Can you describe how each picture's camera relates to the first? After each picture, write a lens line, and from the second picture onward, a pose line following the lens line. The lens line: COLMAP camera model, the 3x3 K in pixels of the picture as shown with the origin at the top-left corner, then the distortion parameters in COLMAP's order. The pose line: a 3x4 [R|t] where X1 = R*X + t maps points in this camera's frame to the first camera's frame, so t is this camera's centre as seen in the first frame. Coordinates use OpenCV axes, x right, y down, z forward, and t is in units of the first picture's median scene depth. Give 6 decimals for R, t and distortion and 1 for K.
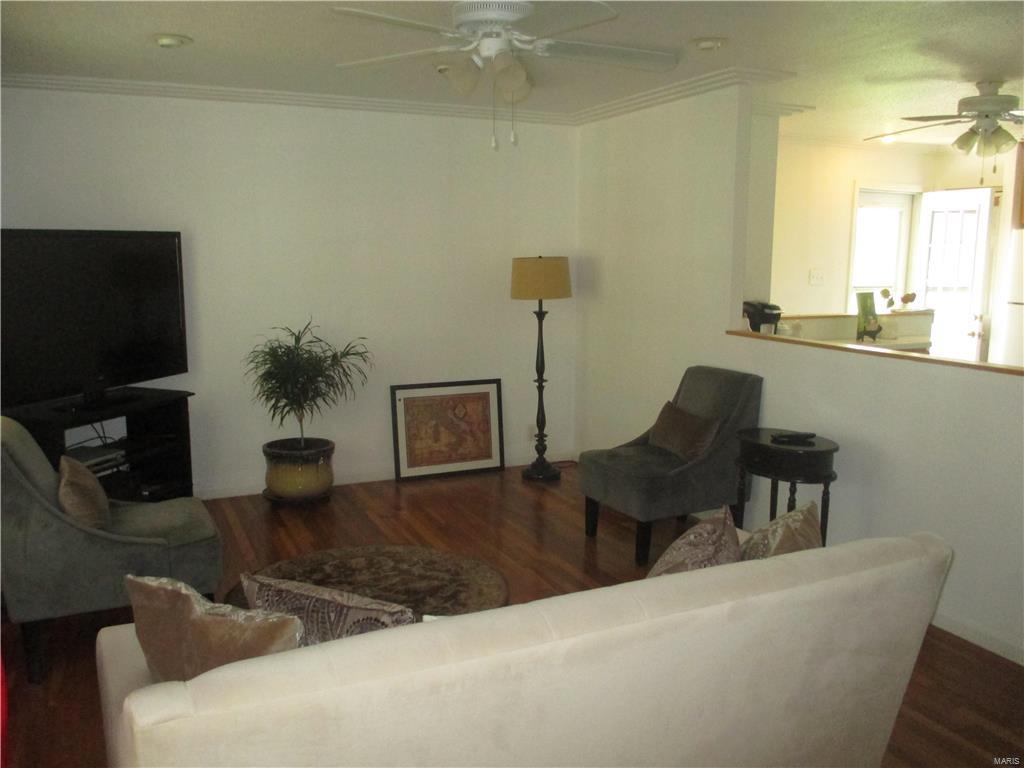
lens RADIAL K [[841.8, 0, 512.0], [0, 841.8, 384.0], [0, 0, 1]] dist [-0.038136, -0.010221]
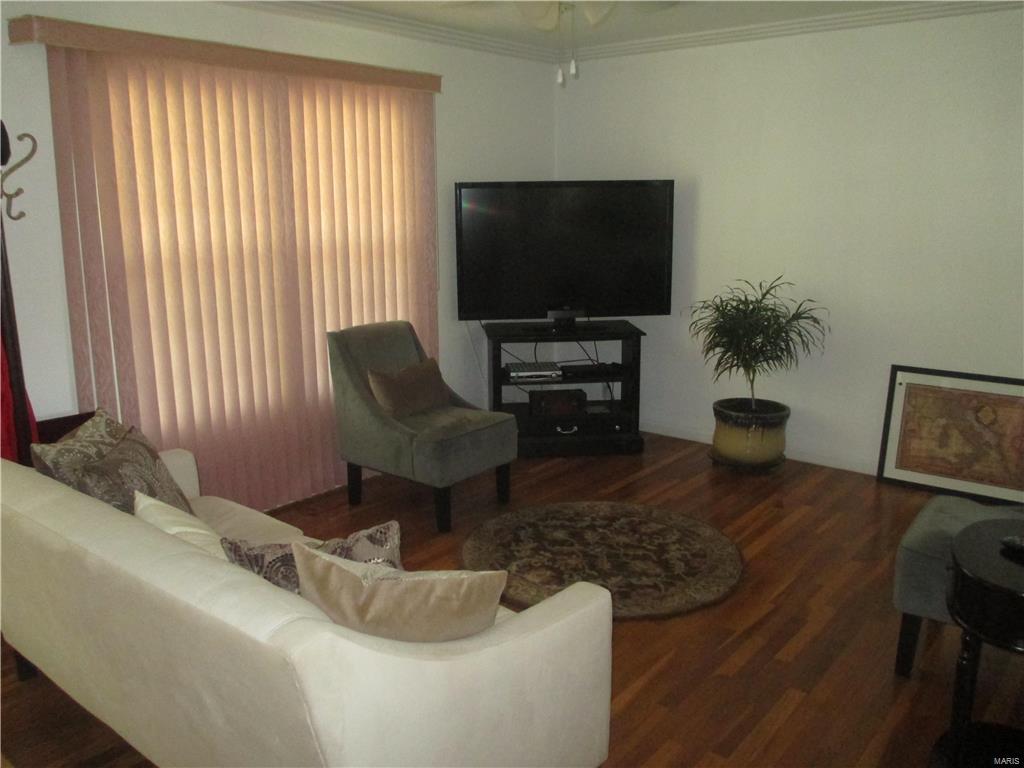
lens RADIAL K [[841.8, 0, 512.0], [0, 841.8, 384.0], [0, 0, 1]] dist [-0.038136, -0.010221]
pose [[0.437493, 0.189307, -0.879069, 0.410234], [-0.130850, 0.980586, 0.146047, -0.049552], [0.889651, 0.051132, 0.453770, 0.302328]]
